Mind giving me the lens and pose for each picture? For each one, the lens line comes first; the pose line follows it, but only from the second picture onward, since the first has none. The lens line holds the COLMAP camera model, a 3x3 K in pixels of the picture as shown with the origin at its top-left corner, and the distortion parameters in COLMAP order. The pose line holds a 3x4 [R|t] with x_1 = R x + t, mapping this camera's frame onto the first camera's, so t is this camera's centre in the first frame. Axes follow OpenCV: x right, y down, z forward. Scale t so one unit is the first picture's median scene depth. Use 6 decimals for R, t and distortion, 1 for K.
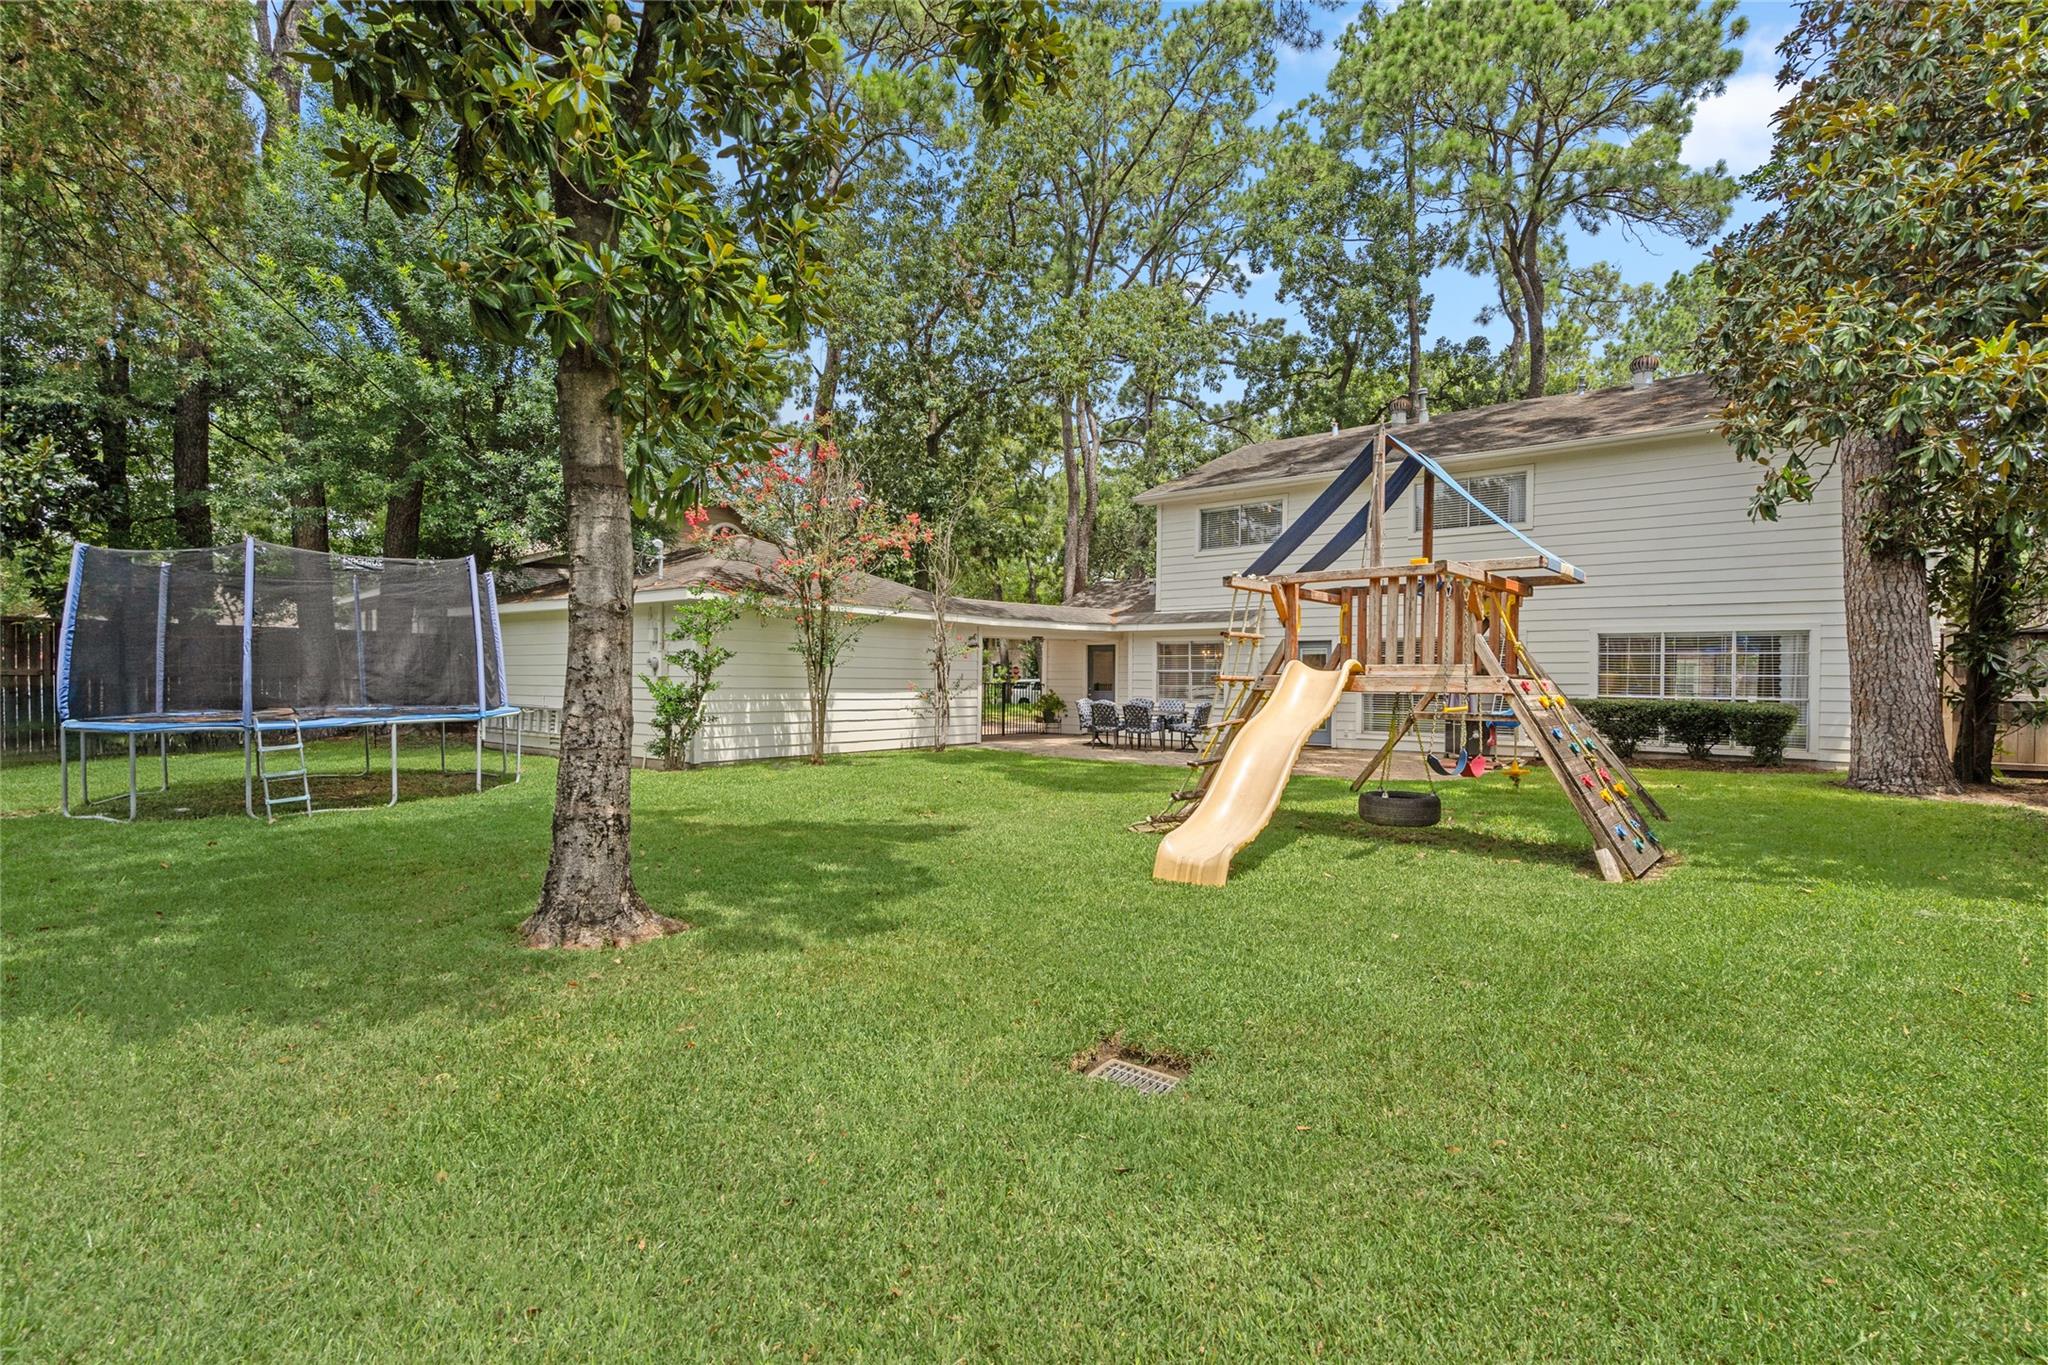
lens RADIAL K [[937.5, 0, 1020.8], [0, 937.5, 680.2], [0, 0, 1]] dist [-0.004412, 0.001689]
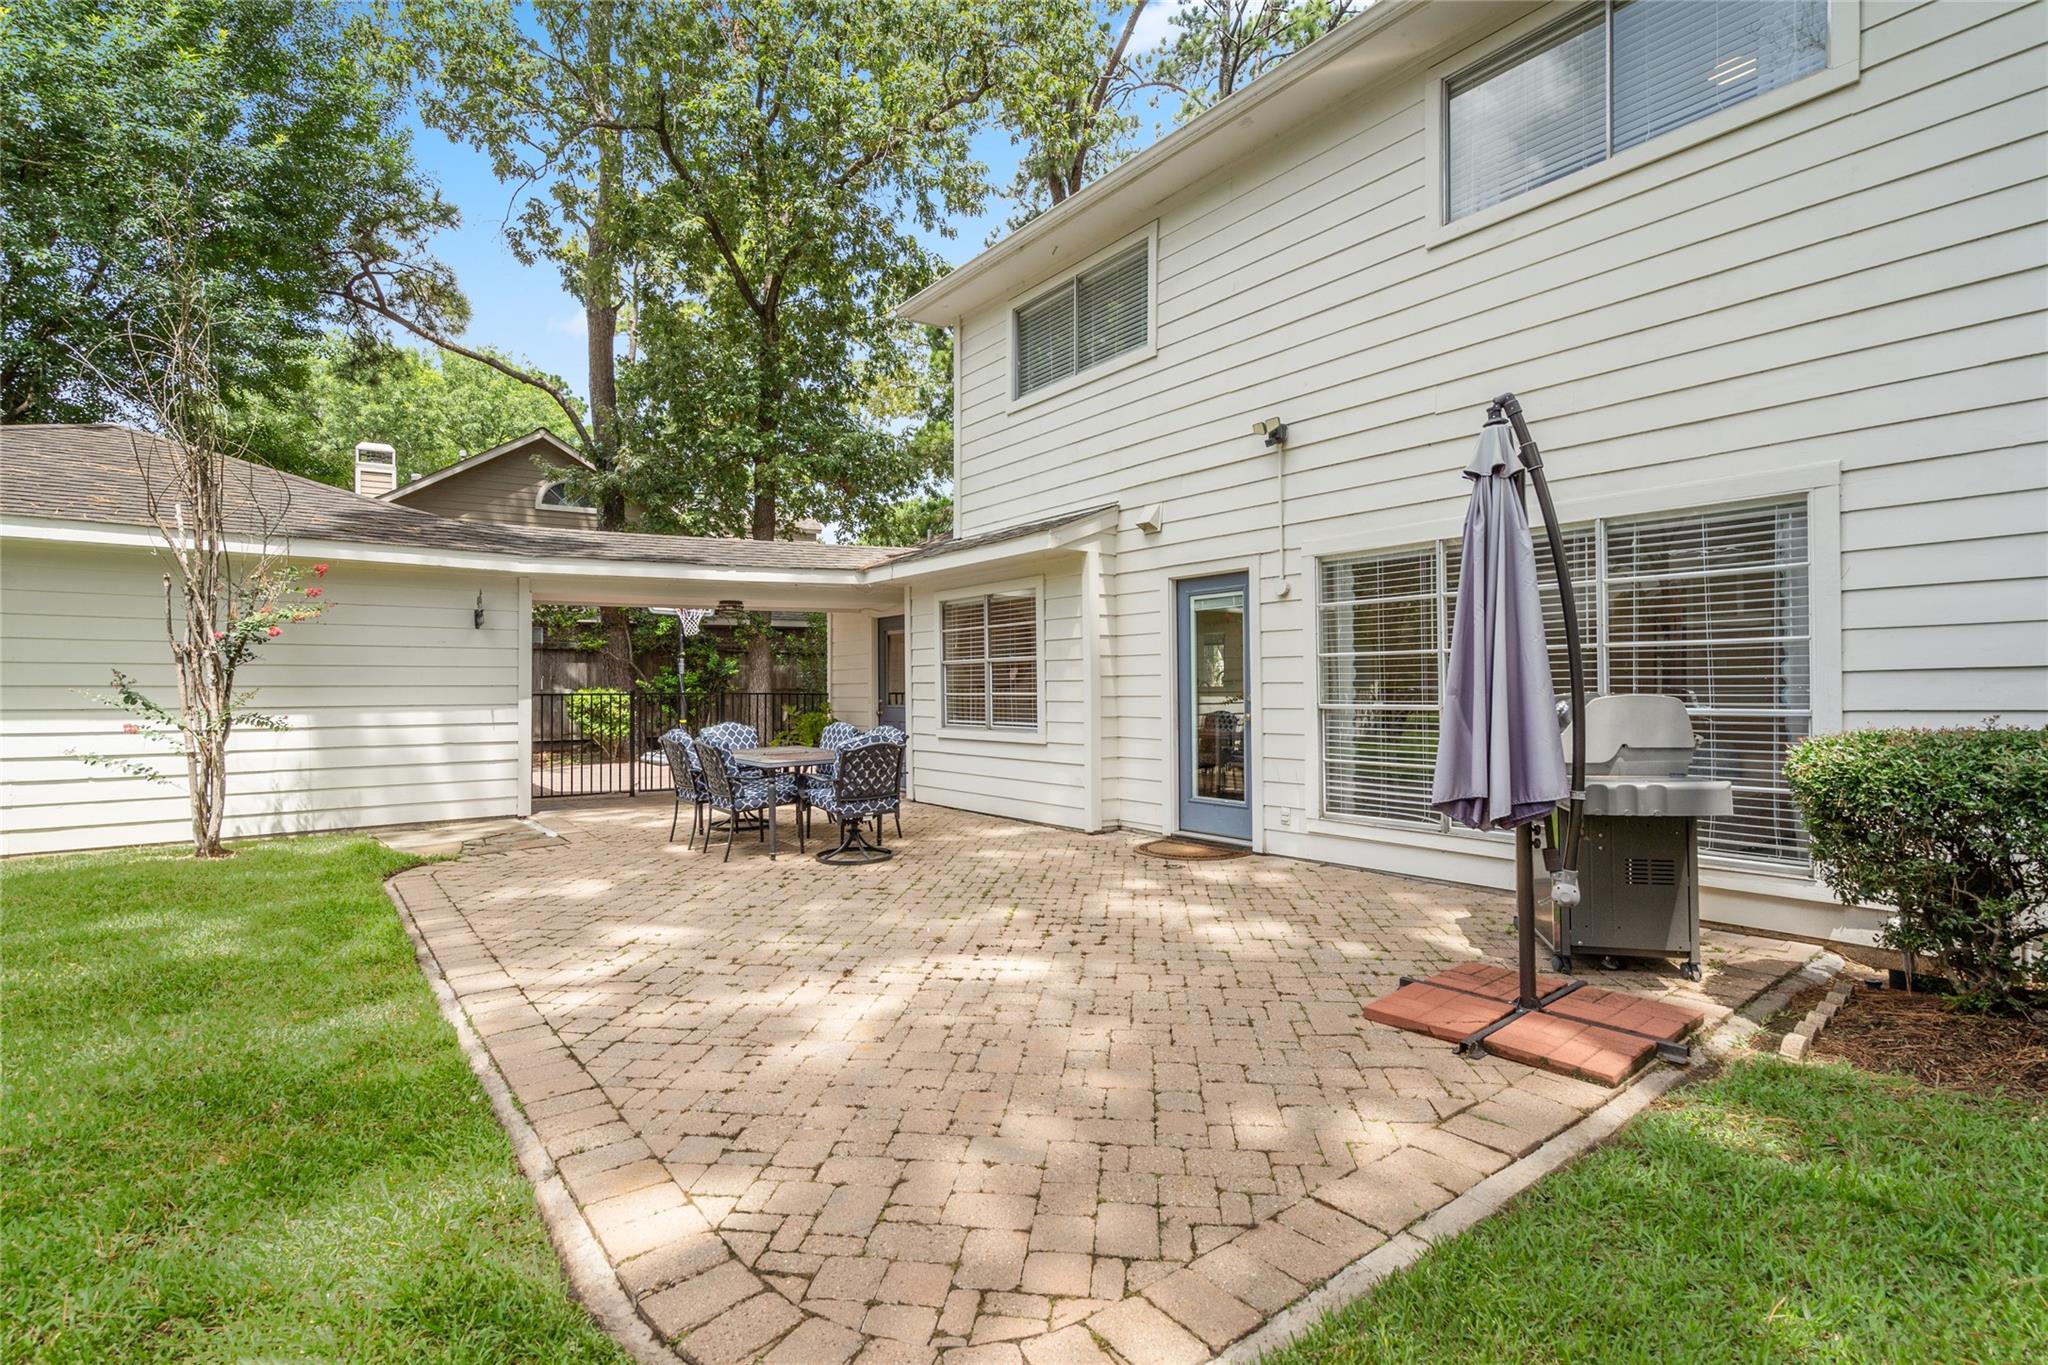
lens RADIAL K [[937.5, 0, 1016.0], [0, 937.5, 699.4], [0, 0, 1]] dist [-0.004412, 0.001689]
pose [[0.966008, -0.008805, -0.258362, 0.301744], [0.011499, 0.999894, 0.008917, 0.004661], [0.258257, -0.011584, 0.966007, 0.545013]]
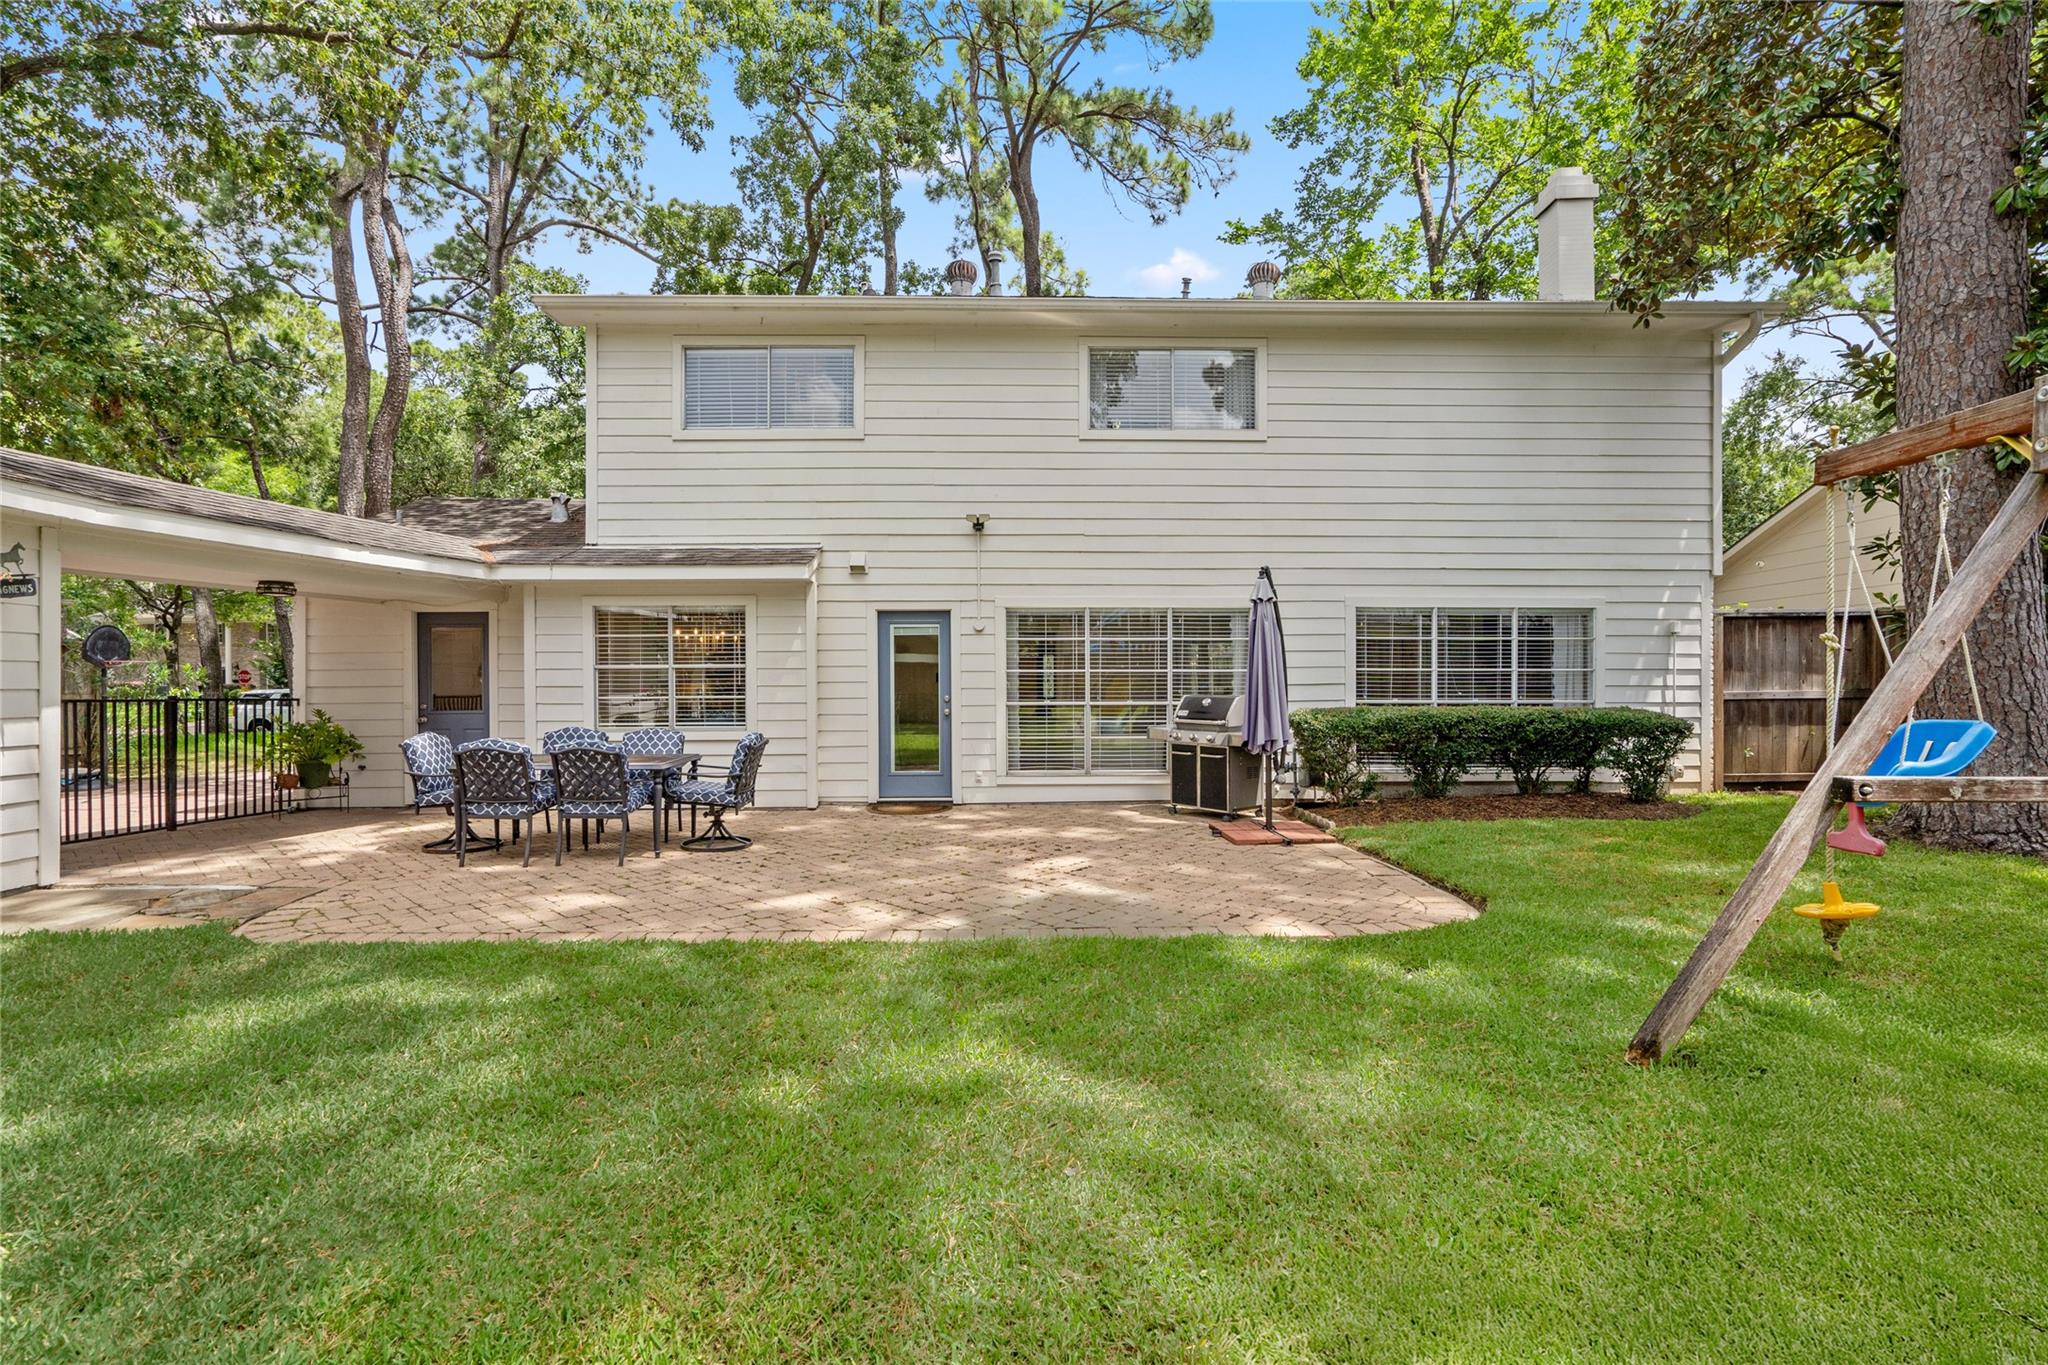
lens RADIAL K [[937.5, 0, 1014.8], [0, 937.5, 689.7], [0, 0, 1]] dist [-0.004412, 0.001689]
pose [[0.778965, -0.012652, 0.626940, 0.012422], [0.010636, 0.999919, 0.006965, 0.000485], [-0.626978, 0.001243, 0.779036, 0.488255]]
